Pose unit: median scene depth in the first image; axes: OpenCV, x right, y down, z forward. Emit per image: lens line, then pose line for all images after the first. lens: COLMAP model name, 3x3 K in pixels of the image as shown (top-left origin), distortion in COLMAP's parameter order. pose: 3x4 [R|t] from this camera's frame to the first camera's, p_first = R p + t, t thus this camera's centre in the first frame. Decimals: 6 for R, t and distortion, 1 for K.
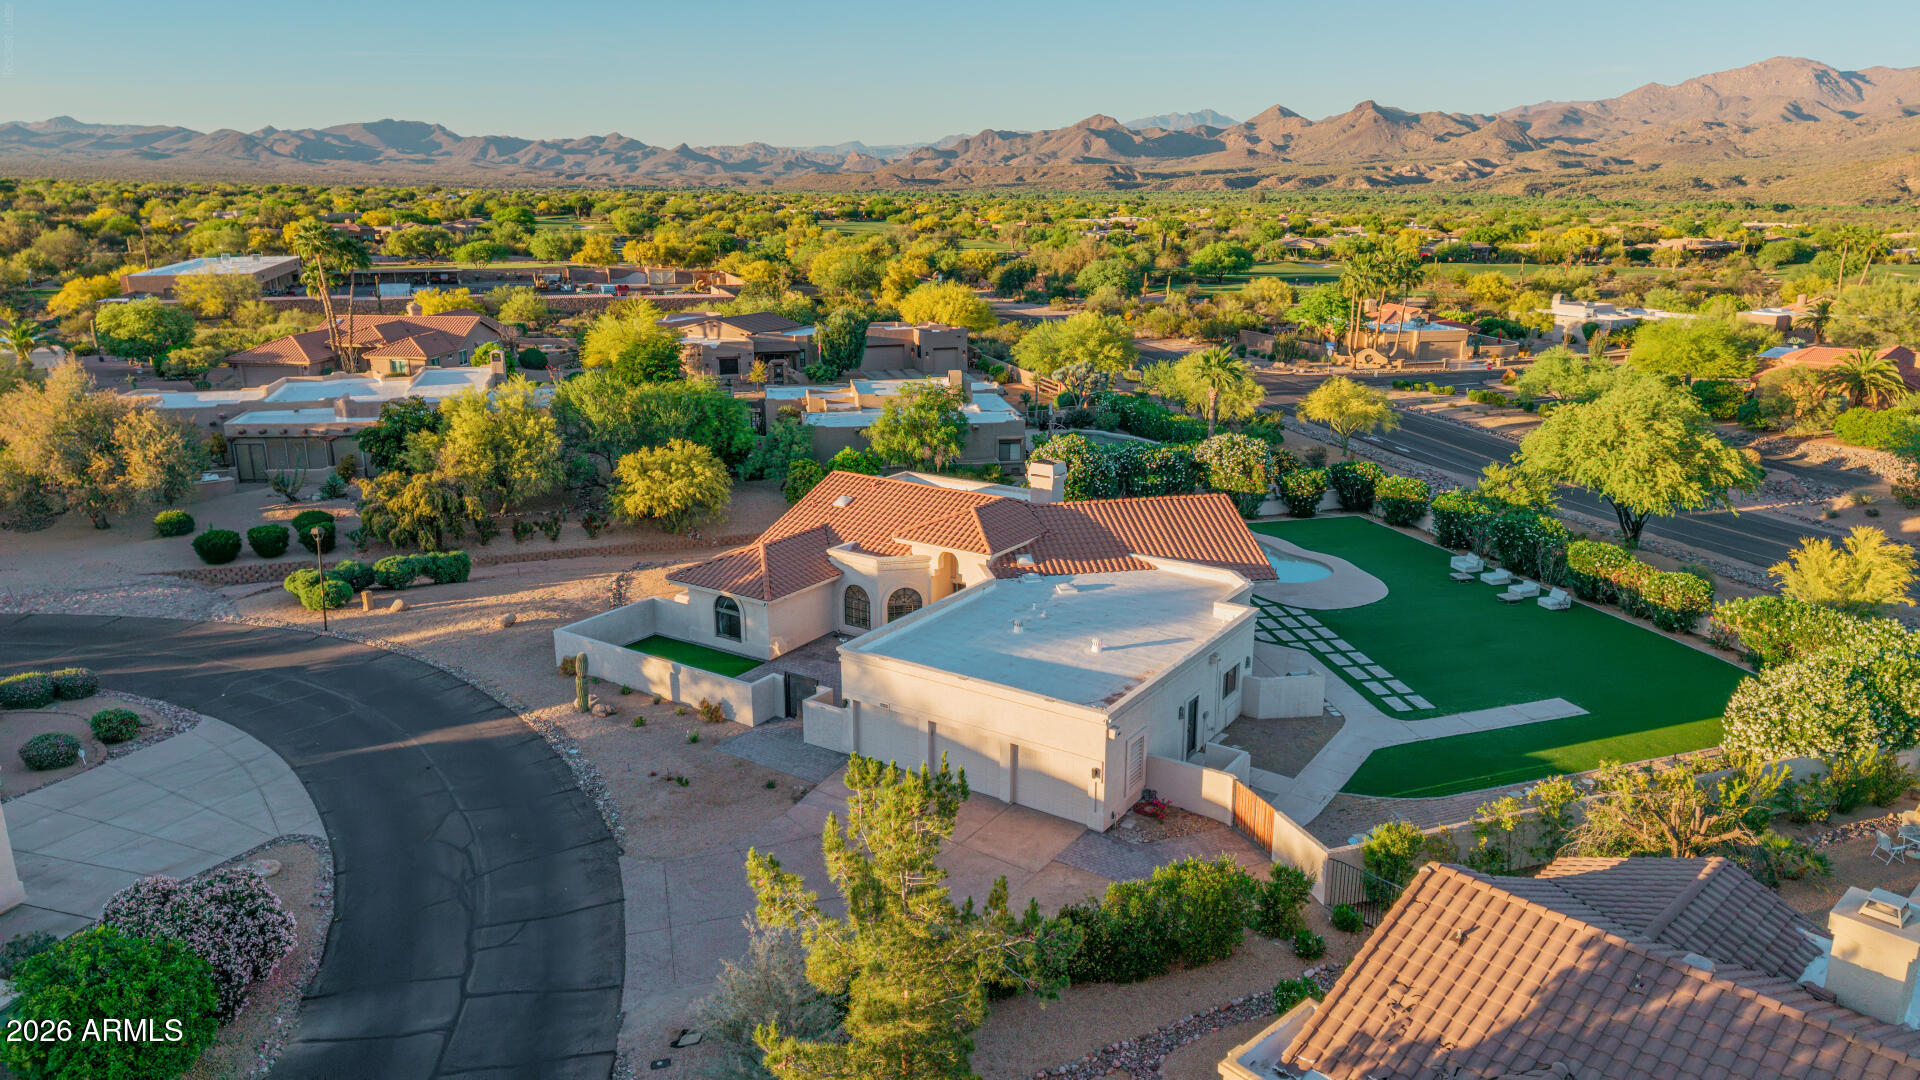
lens RADIAL K [[1287.0, 0, 960.0], [0, 1287.0, 540.0], [0, 0, 1]] dist [0.028687, -0.025703]
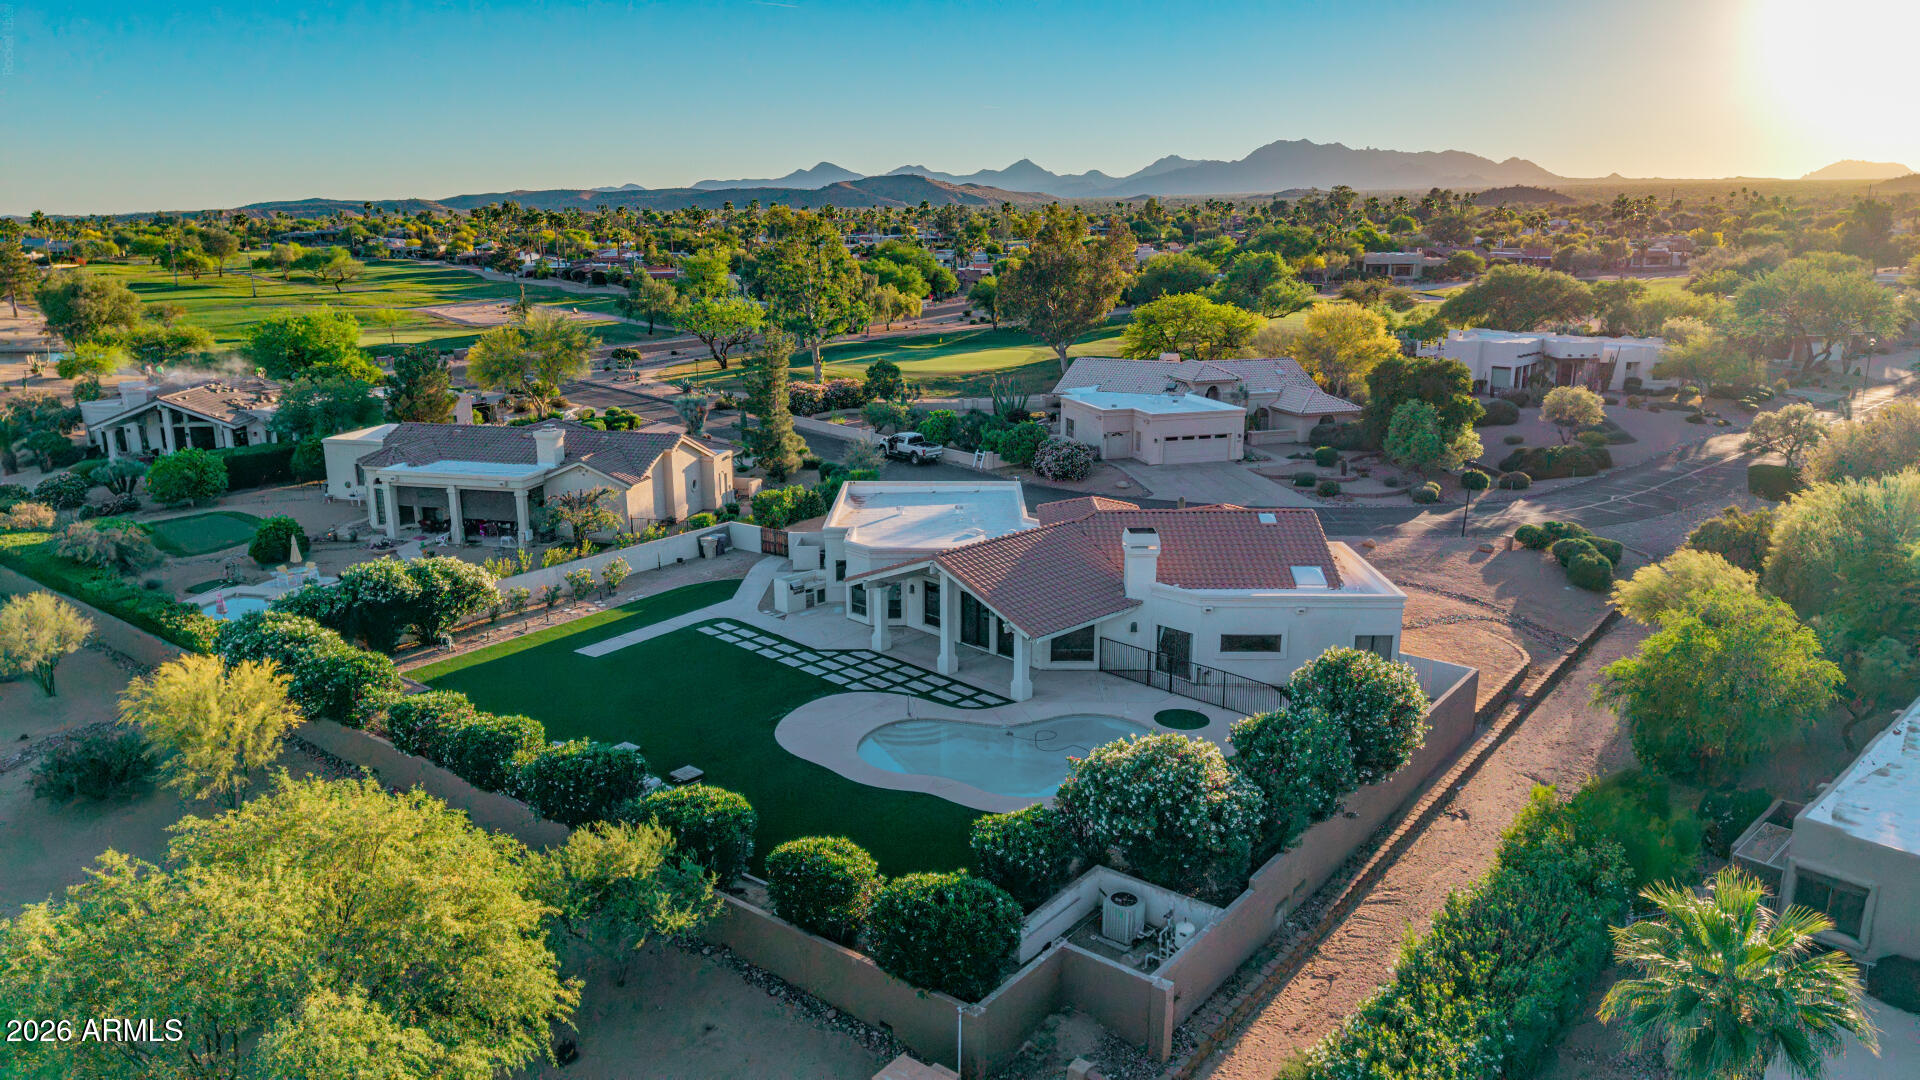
lens RADIAL K [[1282.4, 0, 960.0], [0, 1282.4, 540.0], [0, 0, 1]] dist [0.064450, -0.082325]
pose [[-0.831926, 0.133371, -0.538619, 0.606921], [-0.150696, 0.879897, 0.450635, -0.405655], [0.534031, 0.456063, -0.711911, 1.477405]]
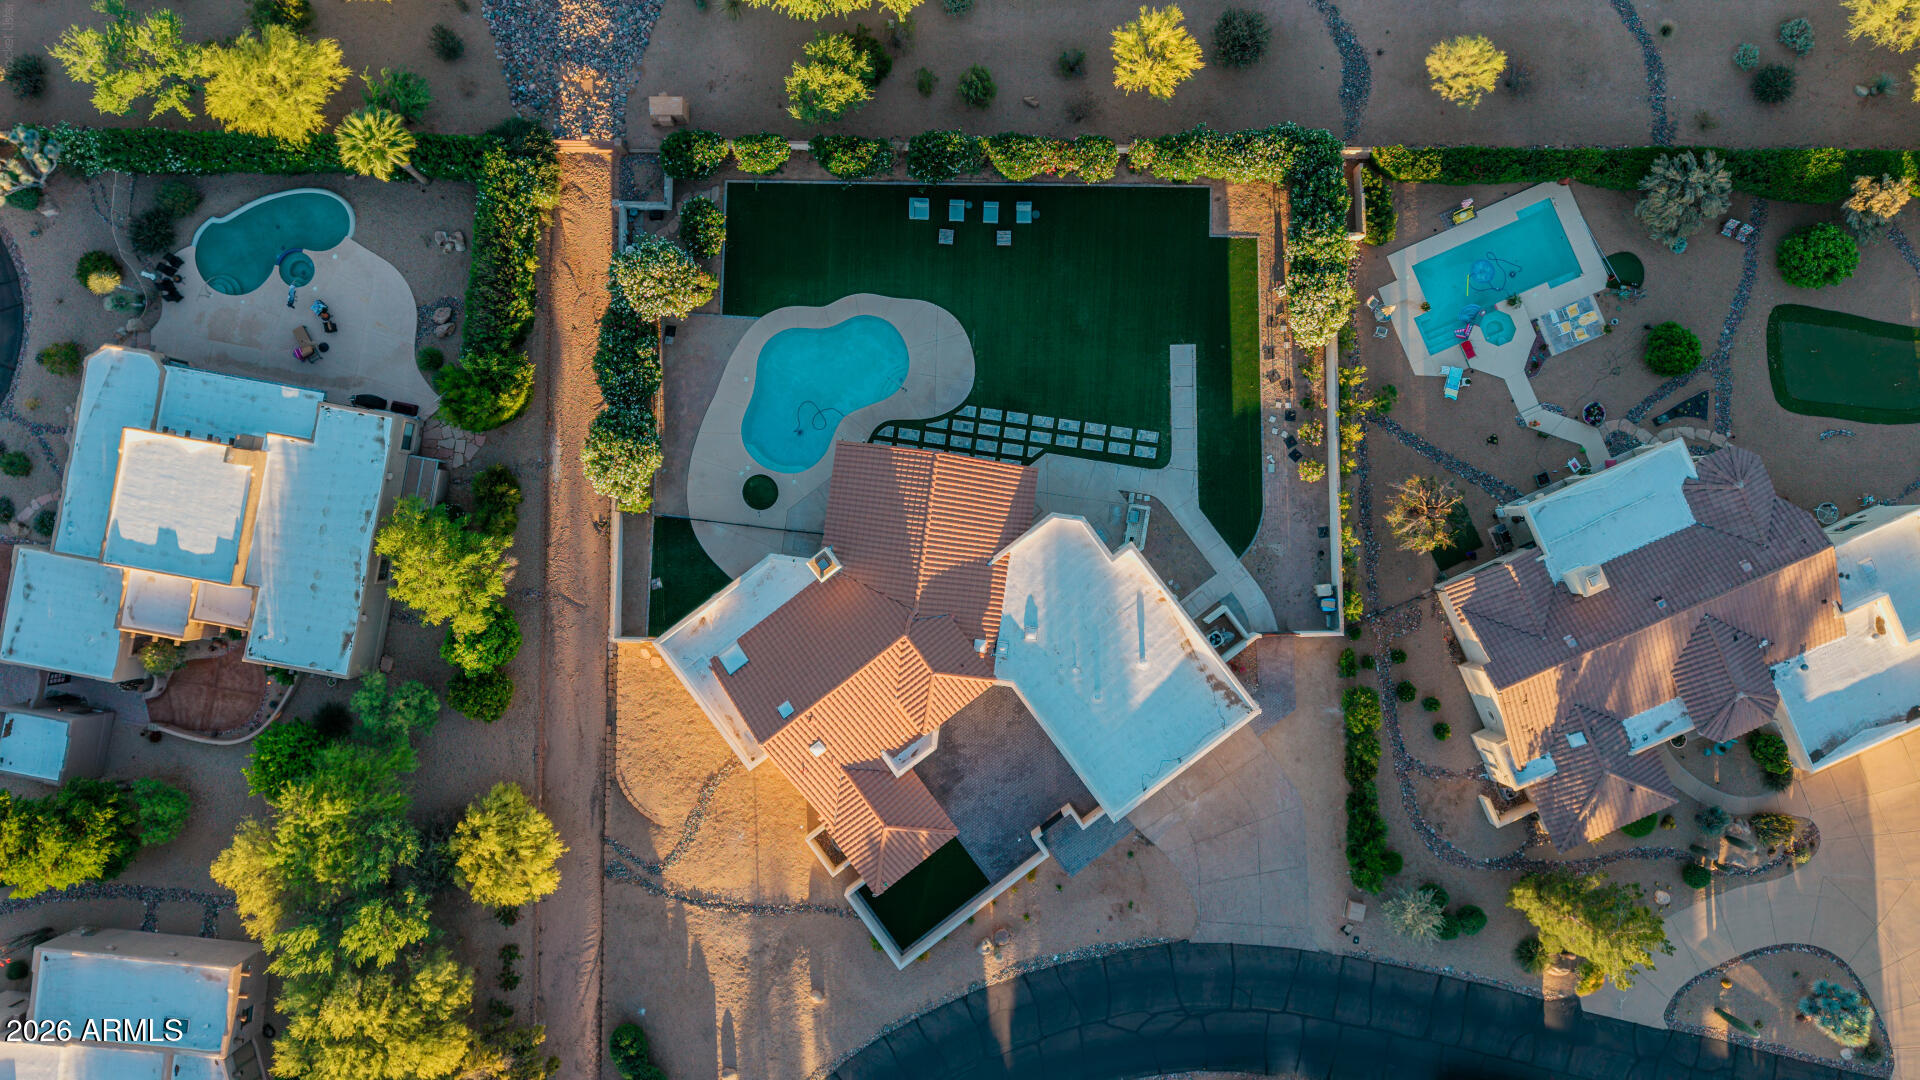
lens RADIAL K [[1287.0, 0, 960.0], [0, 1287.0, 540.0], [0, 0, 1]] dist [0.028687, -0.025703]
pose [[0.325508, -0.945522, 0.005731, 0.117300], [0.250071, 0.091932, 0.963853, -1.065634], [-0.911871, -0.312309, 0.266372, 0.568431]]
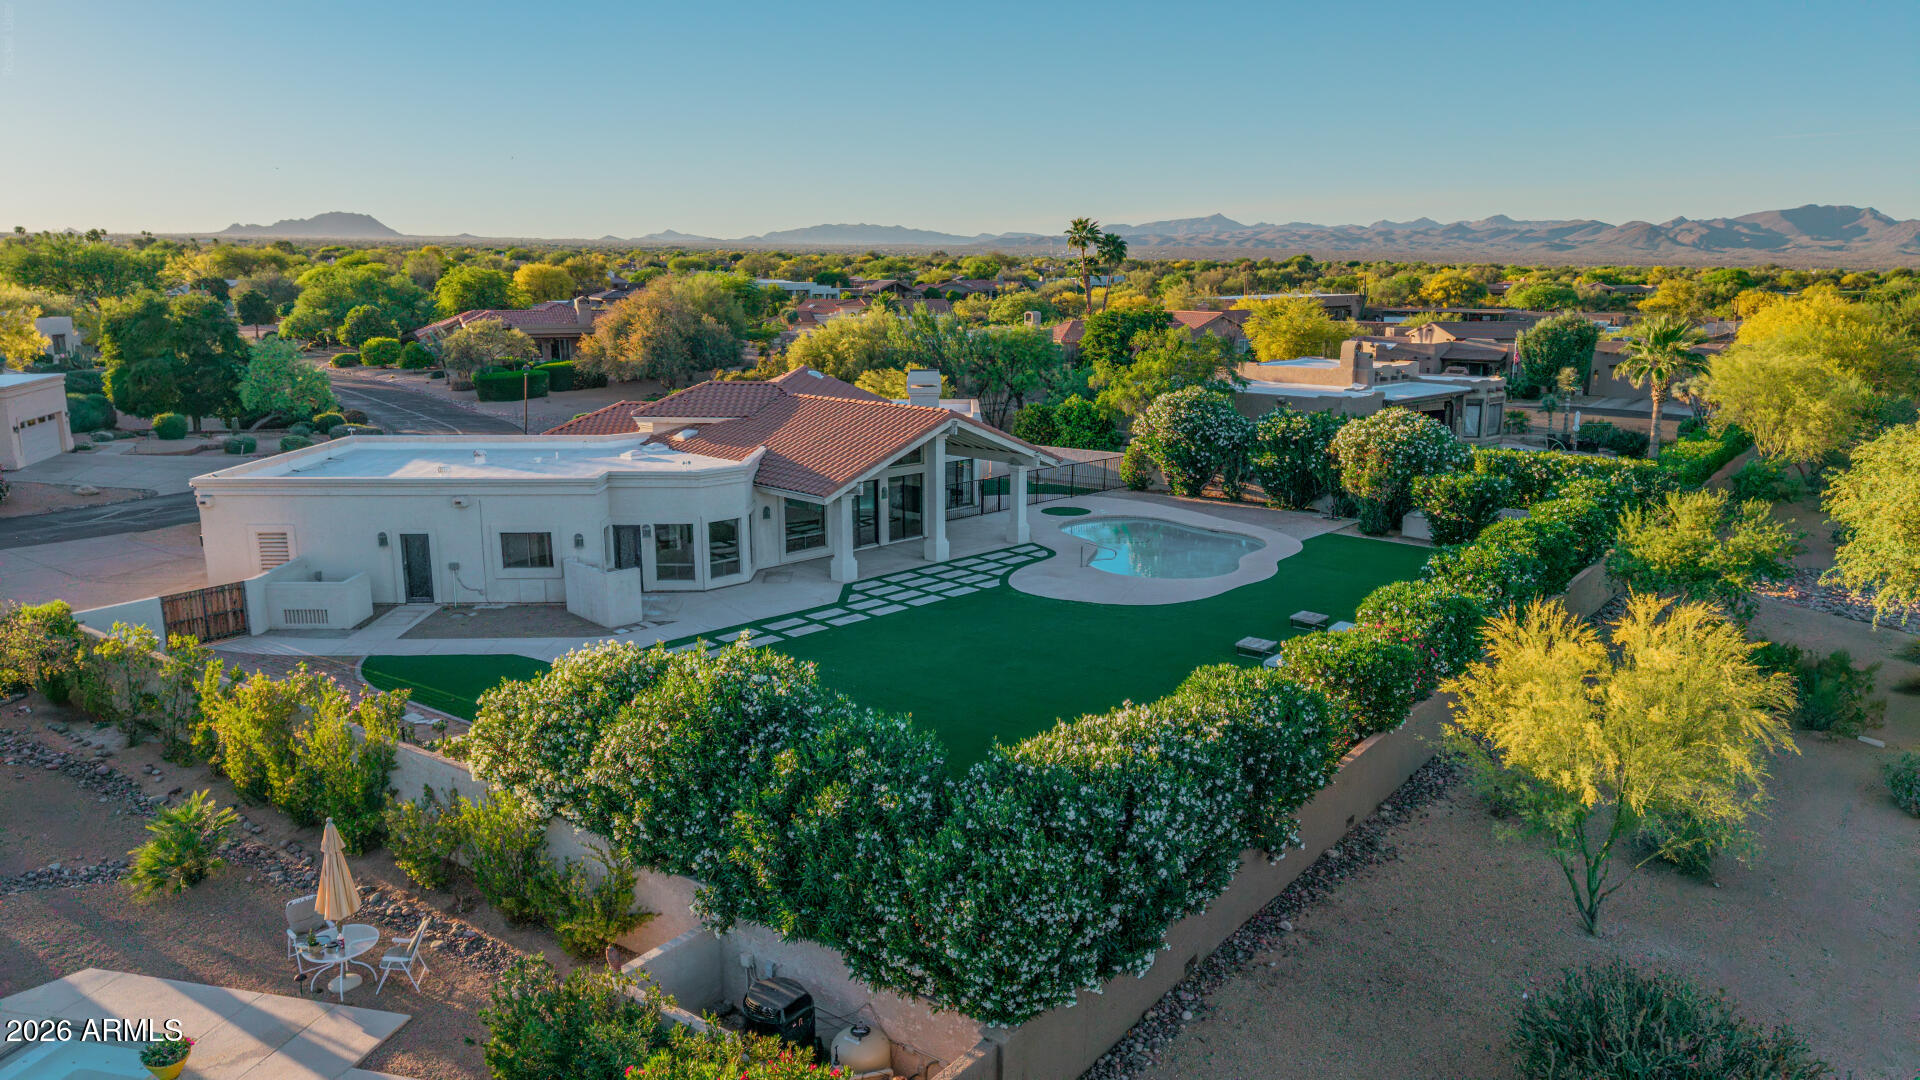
lens RADIAL K [[1276.1, 0, 969.2], [0, 1276.1, 564.6], [0, 0, 1]] dist [0.059826, -0.083027]
pose [[0.563032, 0.183231, -0.805867, 0.744038], [-0.221984, 0.972808, 0.066096, 0.000791], [0.796064, 0.141675, 0.588396, 0.523702]]
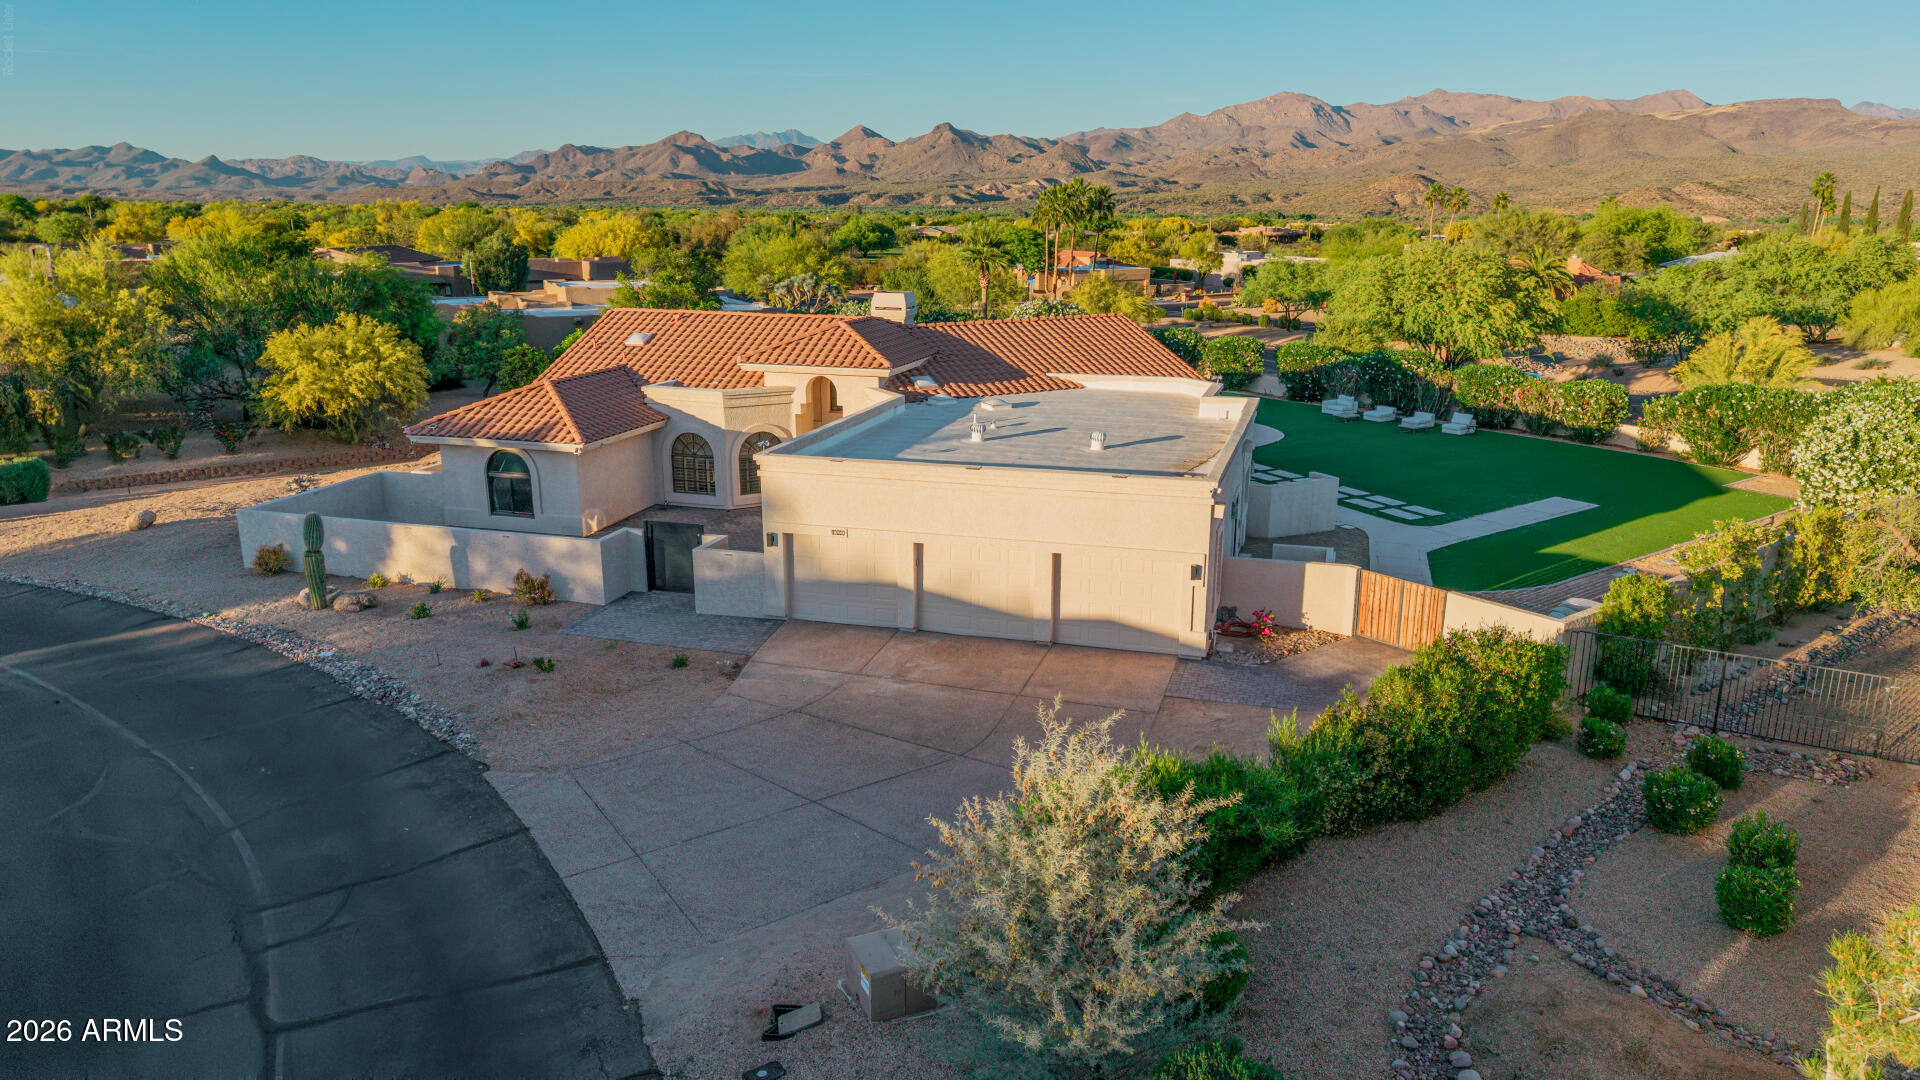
lens RADIAL K [[1287.0, 0, 960.0], [0, 1287.0, 540.0], [0, 0, 1]] dist [0.028687, -0.025703]
pose [[0.954290, -0.074495, 0.289450, -0.126933], [0.078363, 0.996923, -0.001782, 0.091766], [-0.288427, 0.024383, 0.957191, 0.219983]]
